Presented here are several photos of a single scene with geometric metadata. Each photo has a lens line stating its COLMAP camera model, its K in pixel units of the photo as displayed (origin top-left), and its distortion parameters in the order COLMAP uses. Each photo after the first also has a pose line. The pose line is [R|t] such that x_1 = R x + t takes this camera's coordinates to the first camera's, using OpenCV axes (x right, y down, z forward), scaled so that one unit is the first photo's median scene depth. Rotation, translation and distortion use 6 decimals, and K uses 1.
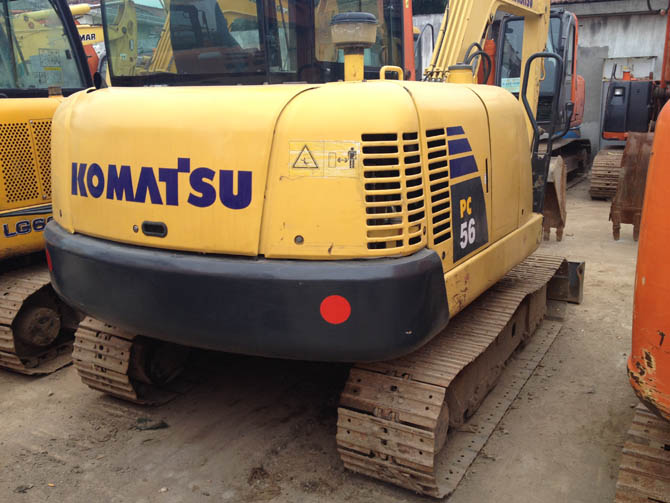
lens RADIAL K [[642.1, 0, 335.4], [0, 642.1, 239.8], [0, 0, 1]] dist [0.054144, 0.002455]
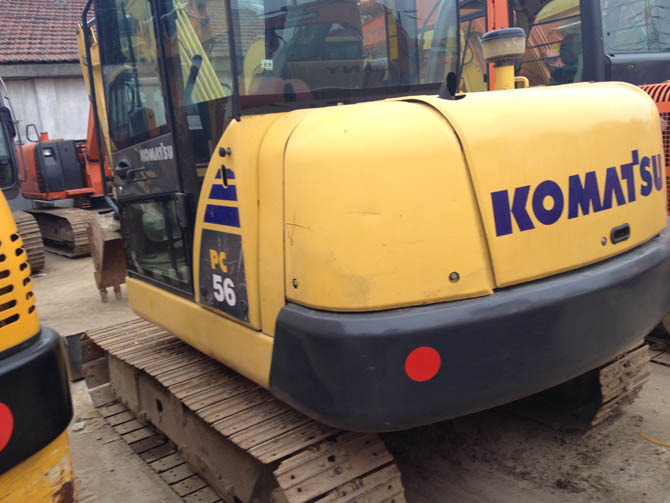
lens RADIAL K [[641.8, 0, 335.0], [0, 641.8, 251.5], [0, 0, 1]] dist [0.014961, 0.008229]
pose [[0.379199, -0.204710, 0.902387, -1.221362], [0.292124, 0.951831, 0.093171, -0.189143], [-0.877993, 0.228279, 0.420734, 0.946637]]
